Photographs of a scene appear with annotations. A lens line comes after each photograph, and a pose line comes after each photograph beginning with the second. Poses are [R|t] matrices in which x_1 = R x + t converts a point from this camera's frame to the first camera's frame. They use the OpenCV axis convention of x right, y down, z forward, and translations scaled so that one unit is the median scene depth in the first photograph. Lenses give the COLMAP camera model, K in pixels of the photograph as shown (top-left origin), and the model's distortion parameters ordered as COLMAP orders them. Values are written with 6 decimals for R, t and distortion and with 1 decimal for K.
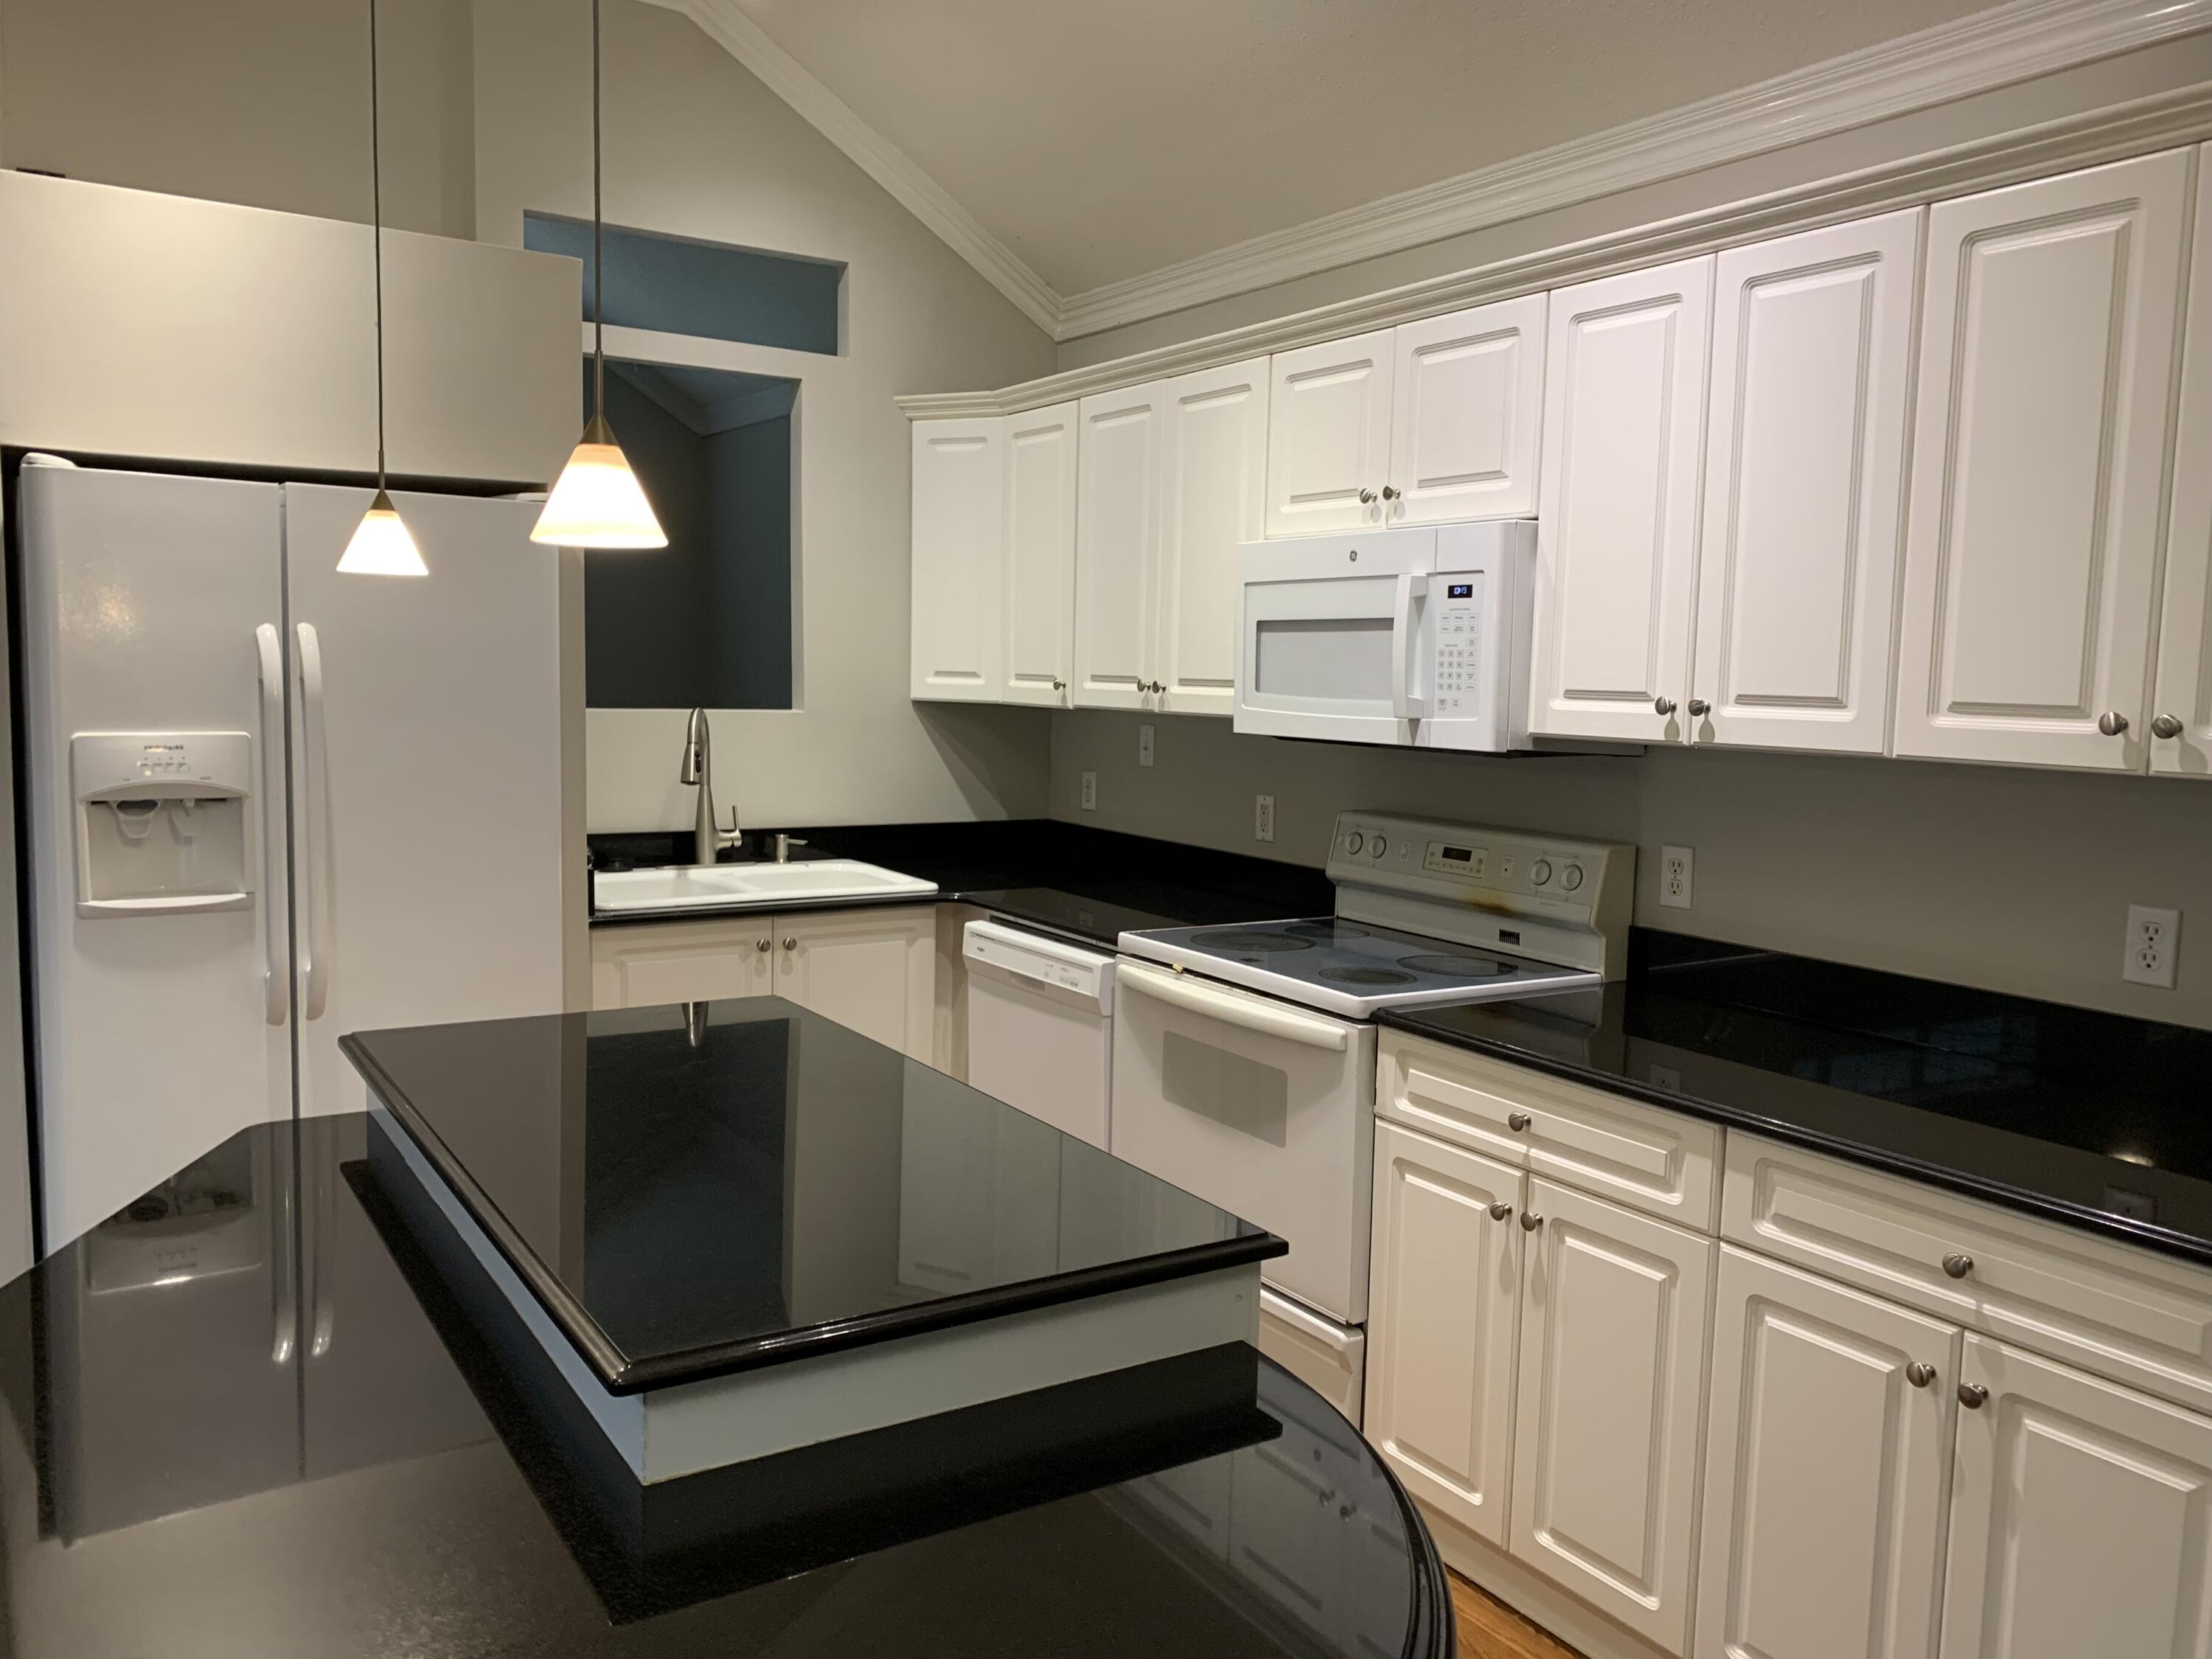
lens RADIAL K [[1665.3, 0, 1106.0], [0, 1665.3, 829.5], [0, 0, 1]] dist [0.034402, -0.048415]
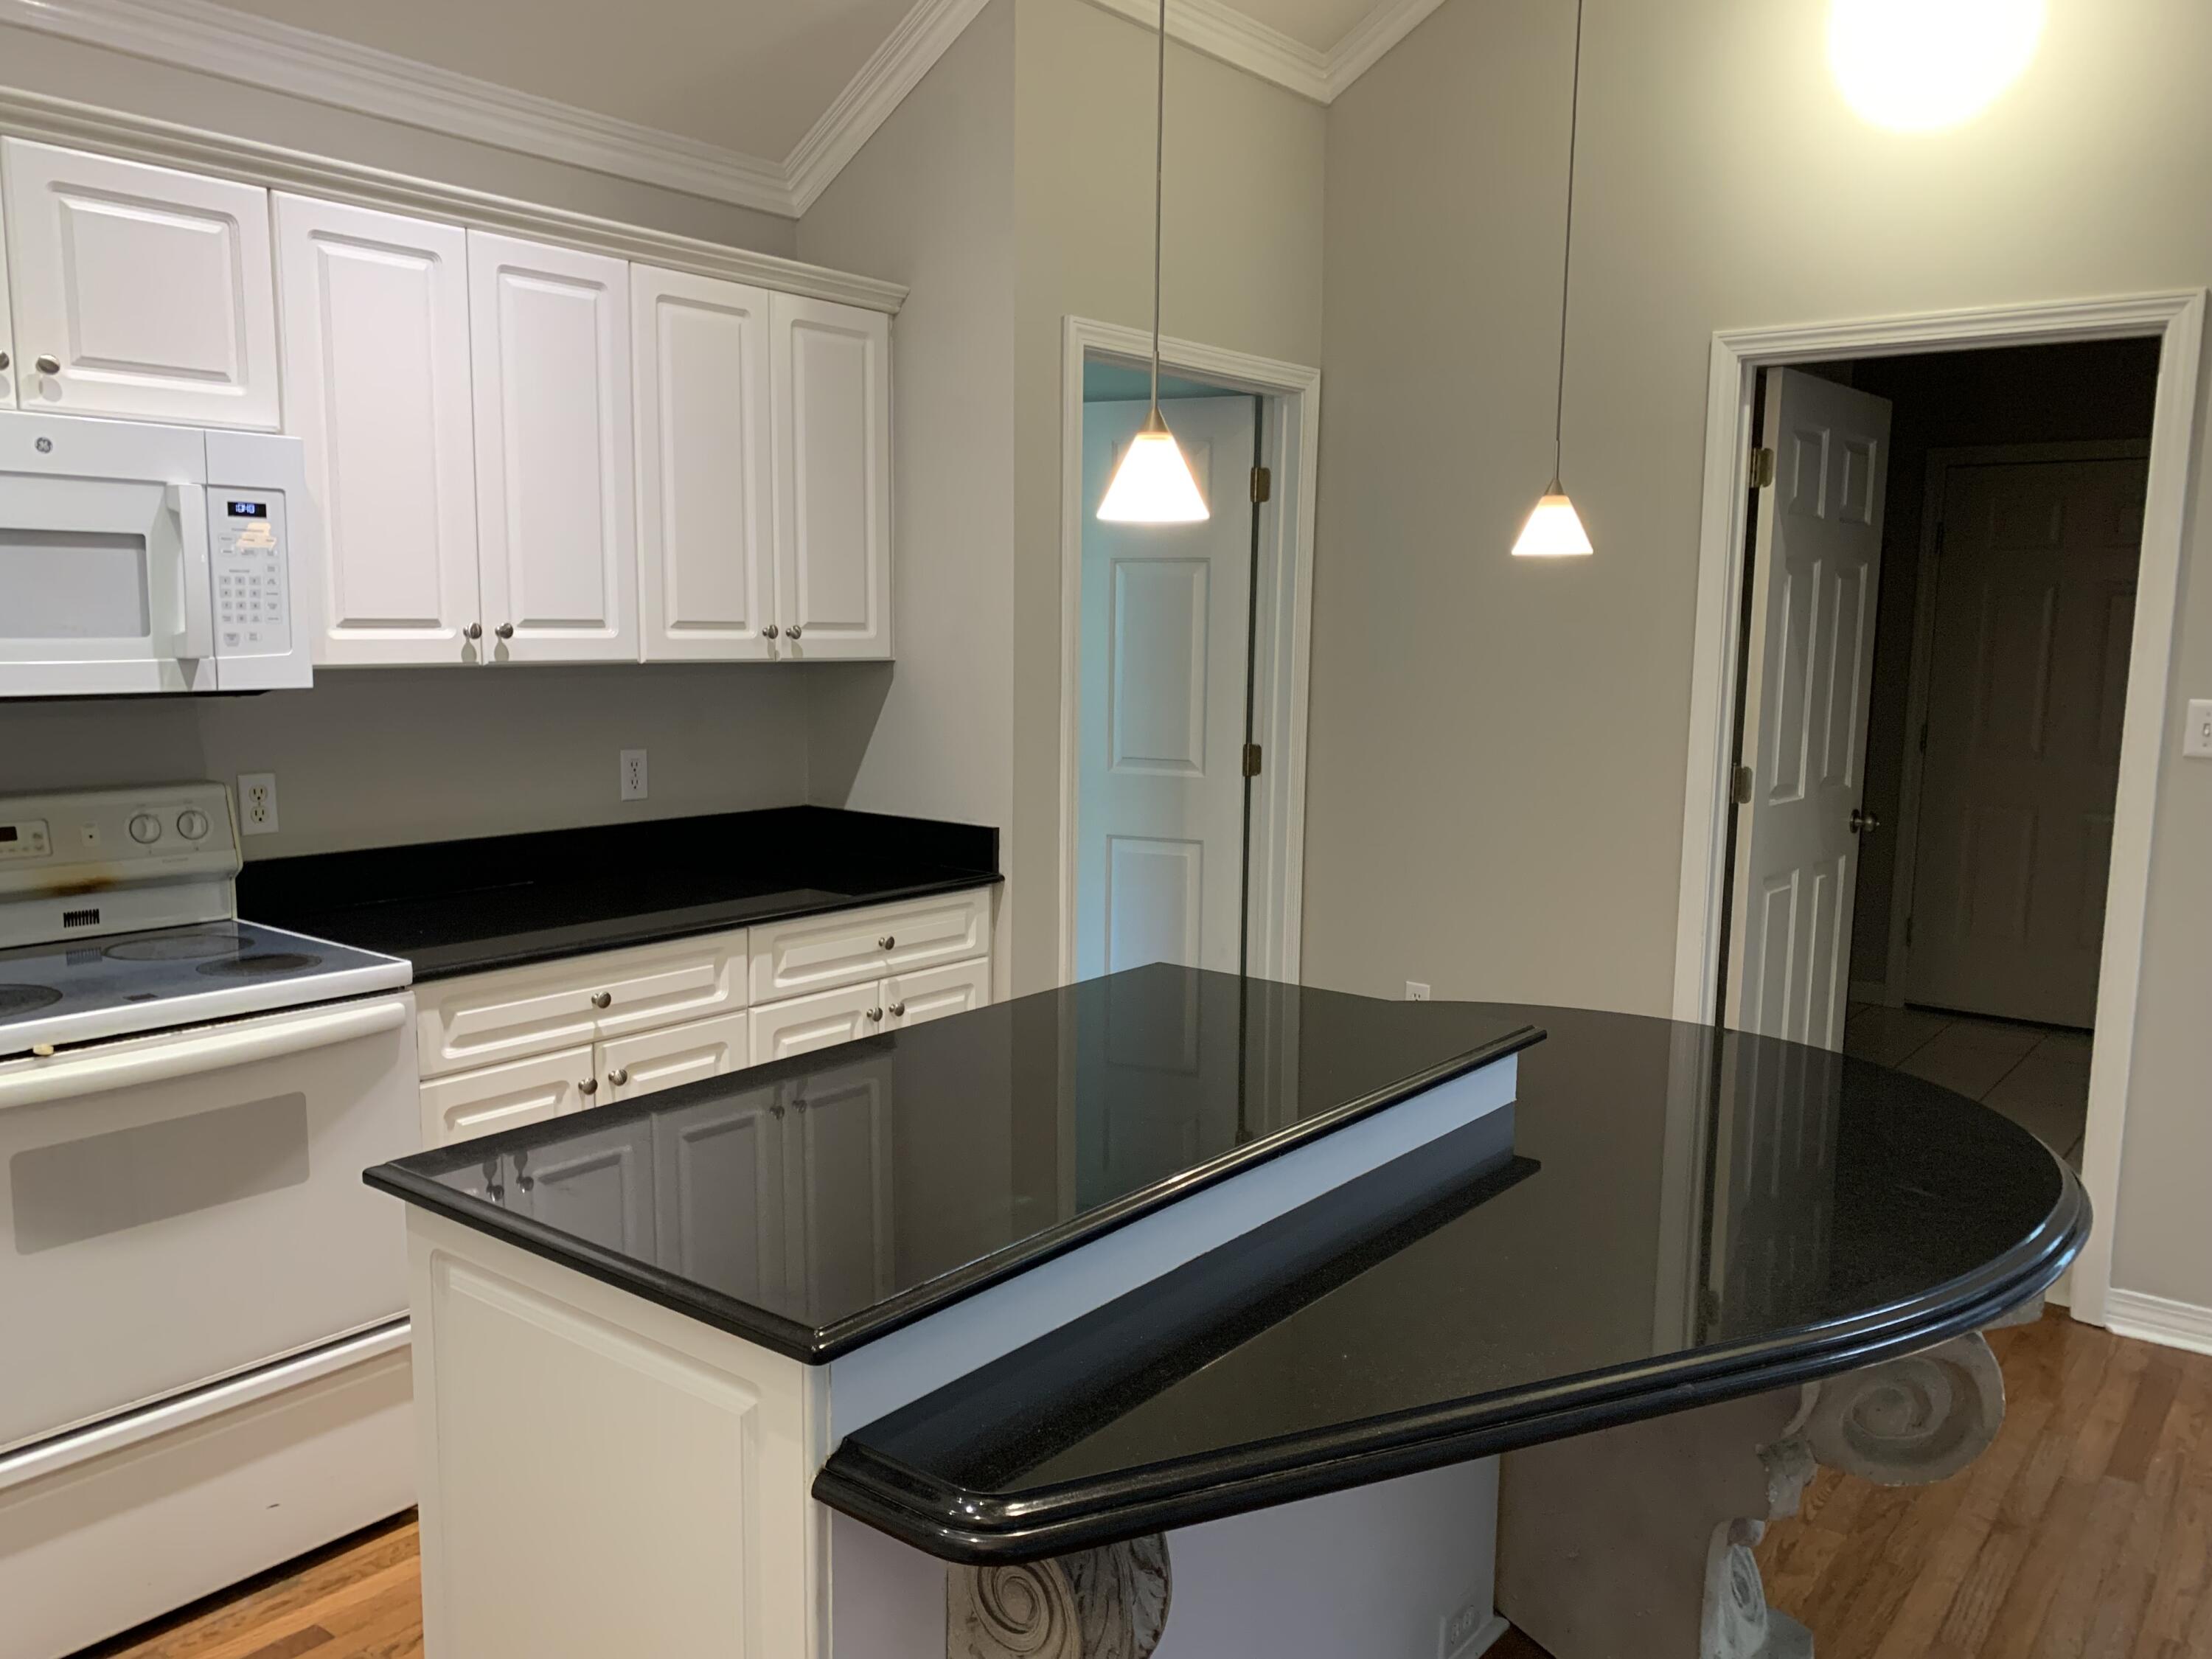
lens RADIAL K [[1693.7, 0, 1078.7], [0, 1693.7, 825.6], [0, 0, 1]] dist [0.086463, -0.139776]
pose [[-0.323156, -0.144556, 0.935240, -0.796833], [0.073258, 0.981478, 0.177016, -0.106965], [-0.943506, 0.125718, -0.306581, 0.882640]]
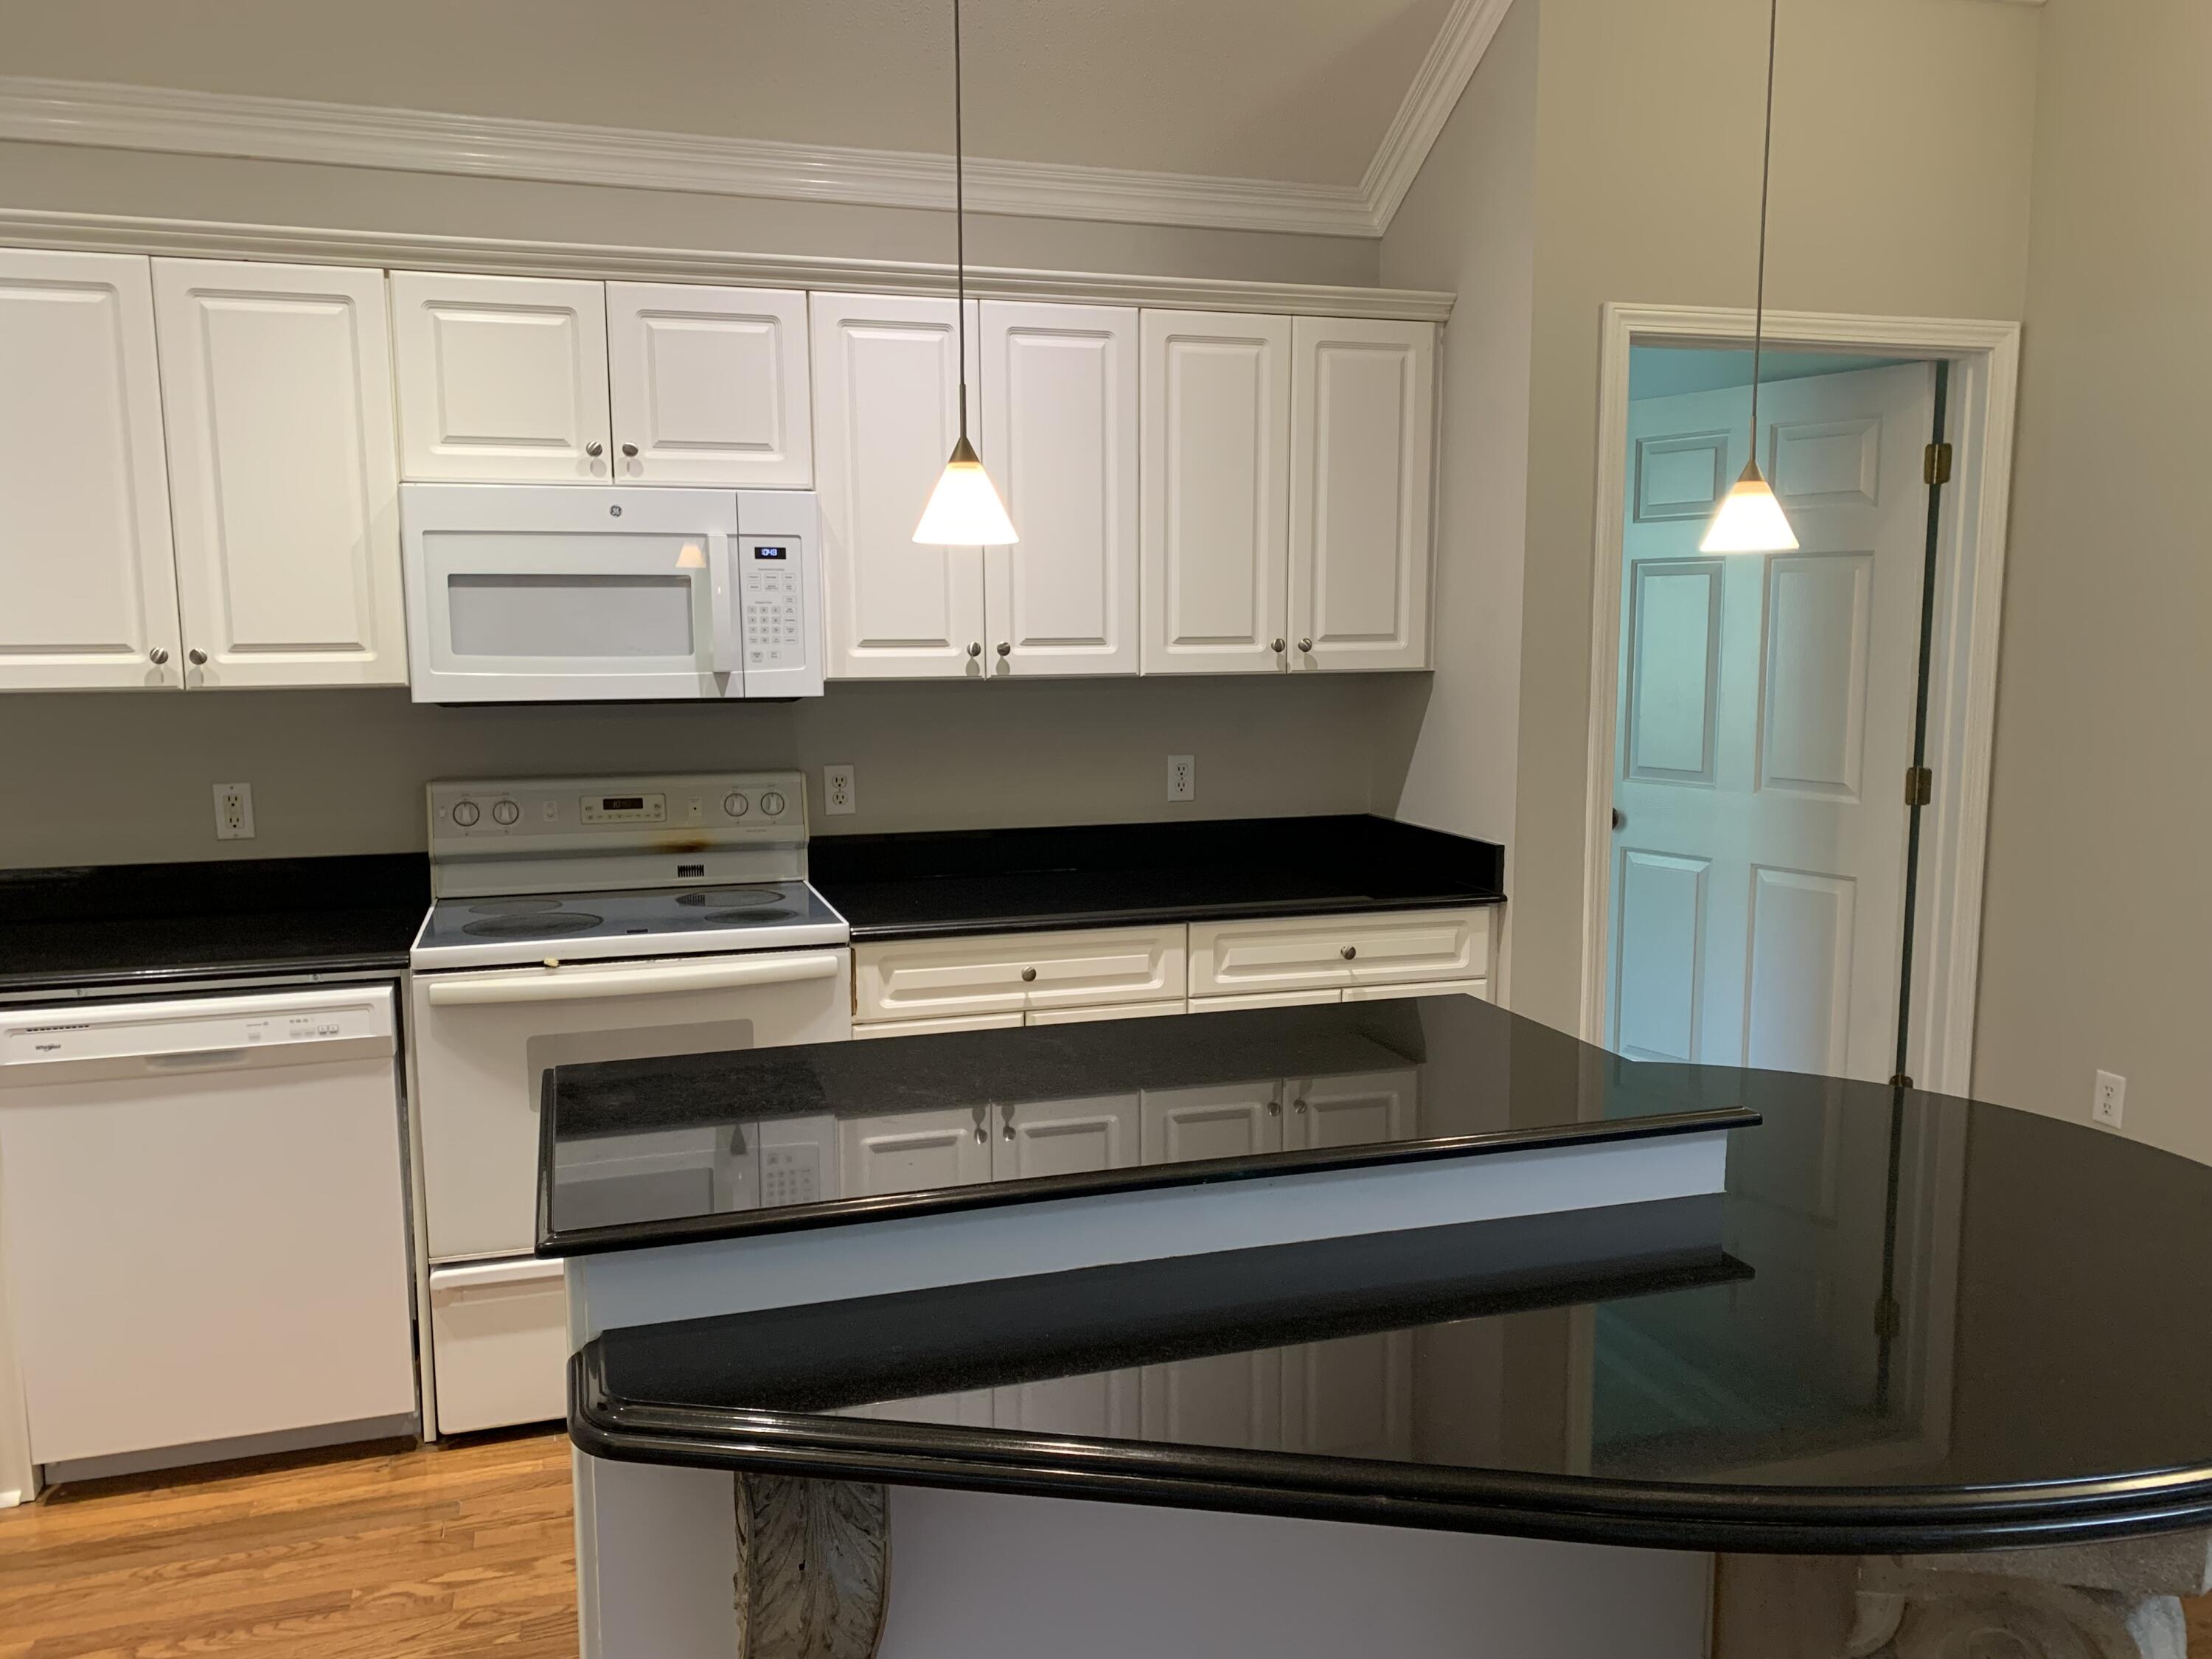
lens RADIAL K [[1696.2, 0, 1106.0], [0, 1696.2, 829.5], [0, 0, 1]] dist [0.136481, -0.328234]
pose [[0.250875, -0.143800, 0.957279, -0.836419], [0.105647, 0.987065, 0.120587, -0.075095], [-0.962237, 0.070882, 0.262822, 0.502095]]
